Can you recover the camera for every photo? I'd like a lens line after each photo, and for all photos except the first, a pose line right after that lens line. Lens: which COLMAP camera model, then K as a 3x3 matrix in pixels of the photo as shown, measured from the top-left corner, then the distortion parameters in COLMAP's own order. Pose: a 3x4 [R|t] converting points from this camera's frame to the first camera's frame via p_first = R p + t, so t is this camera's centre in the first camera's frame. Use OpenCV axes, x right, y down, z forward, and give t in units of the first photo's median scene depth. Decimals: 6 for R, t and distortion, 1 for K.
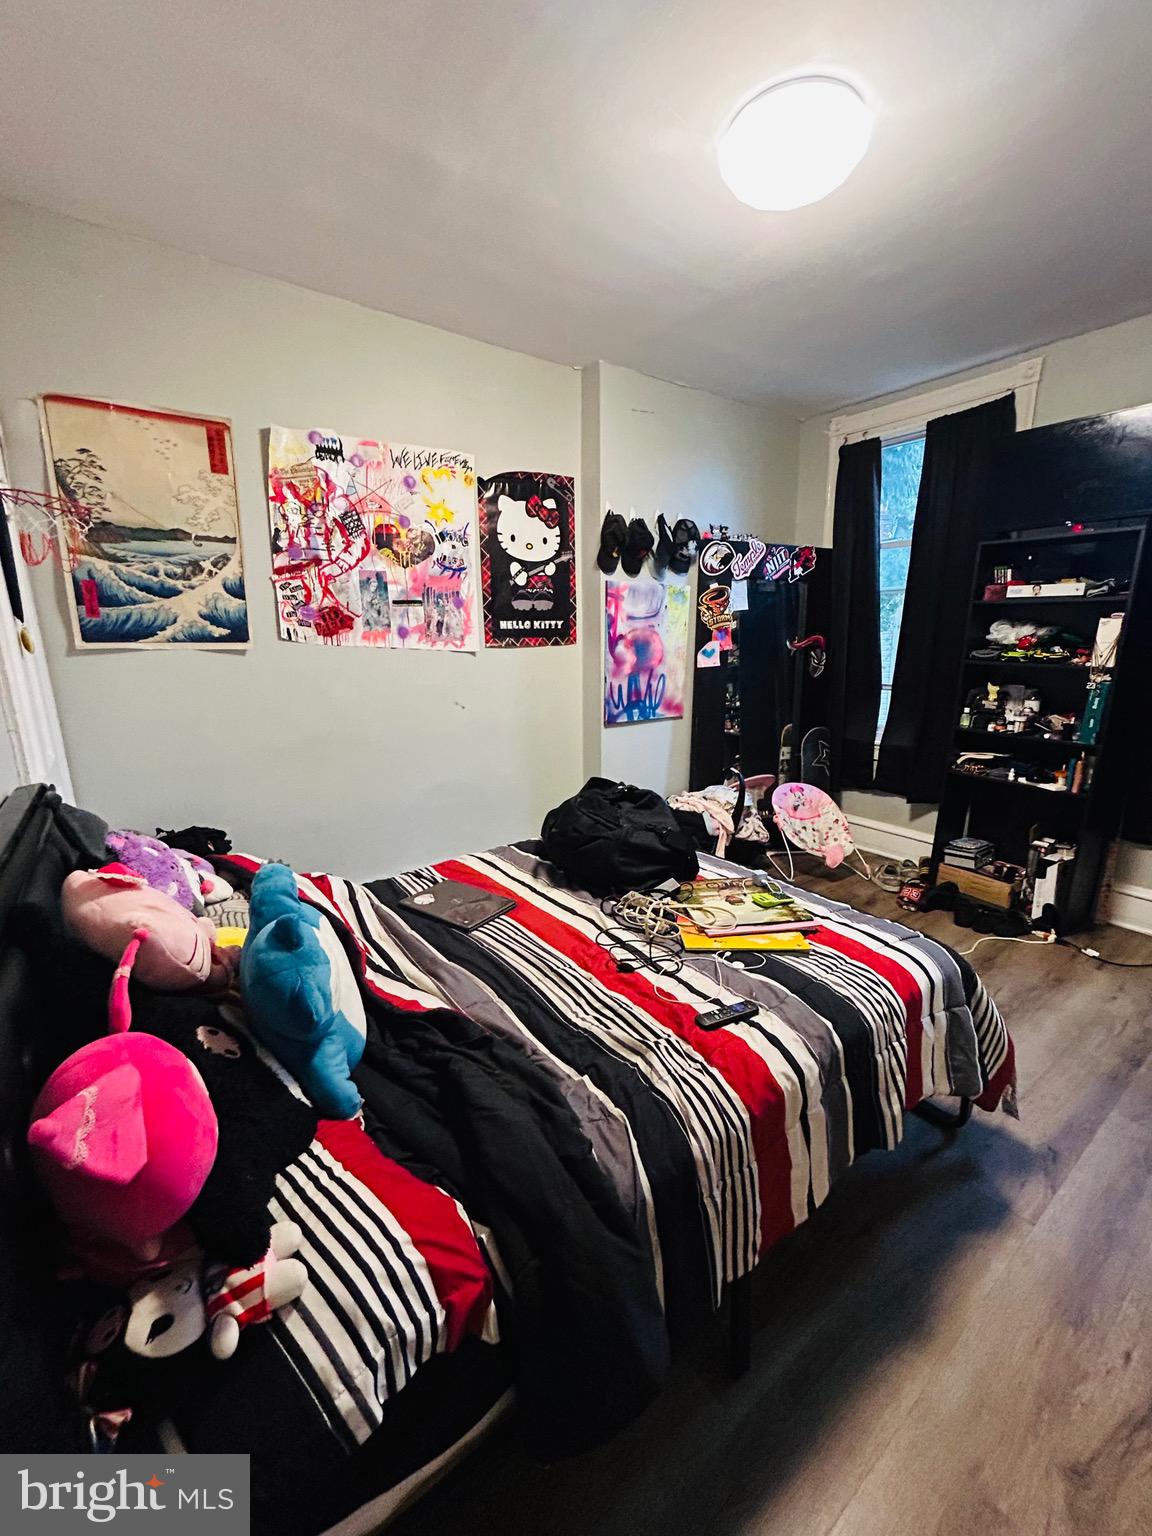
lens RADIAL K [[618.7, 0, 576.0], [0, 618.7, 768.0], [0, 0, 1]] dist [-0.000925, -0.000330]
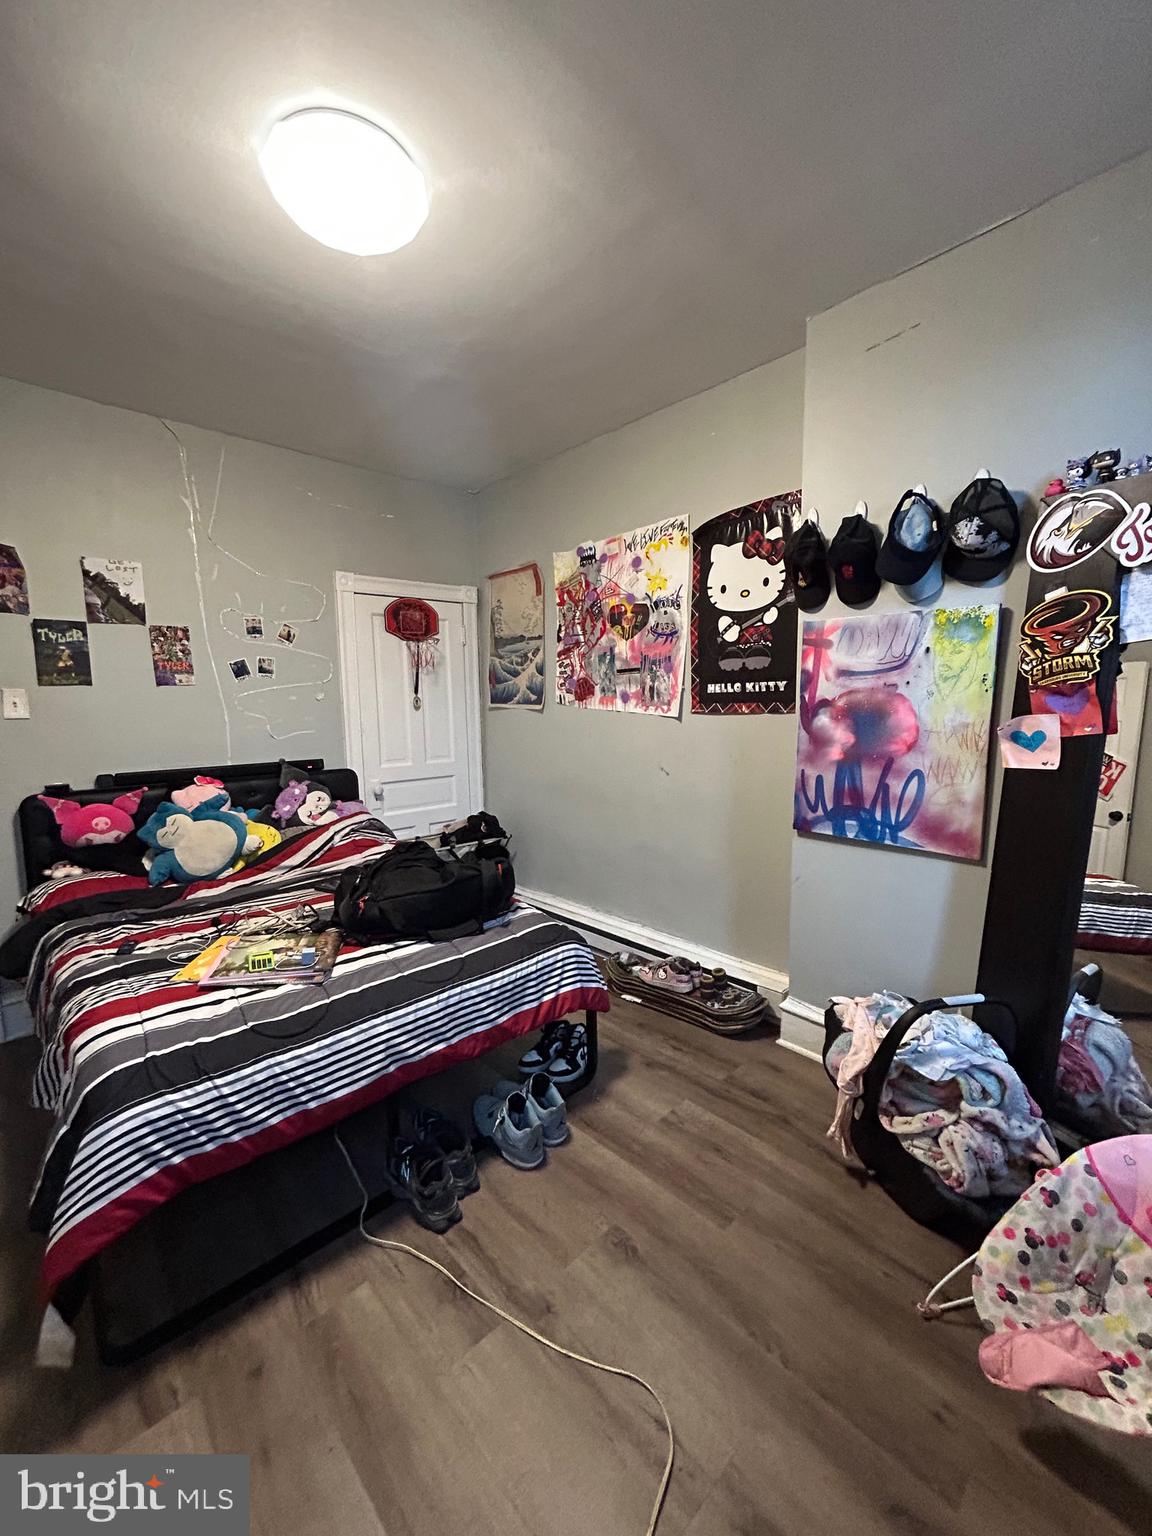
lens RADIAL K [[618.7, 0, 576.0], [0, 618.7, 768.0], [0, 0, 1]] dist [-0.000925, -0.000330]
pose [[0.118895, 0.113155, -0.986438, 0.753698], [-0.205075, 0.974862, 0.087110, -0.162791], [0.971498, 0.191937, 0.139112, 0.731944]]
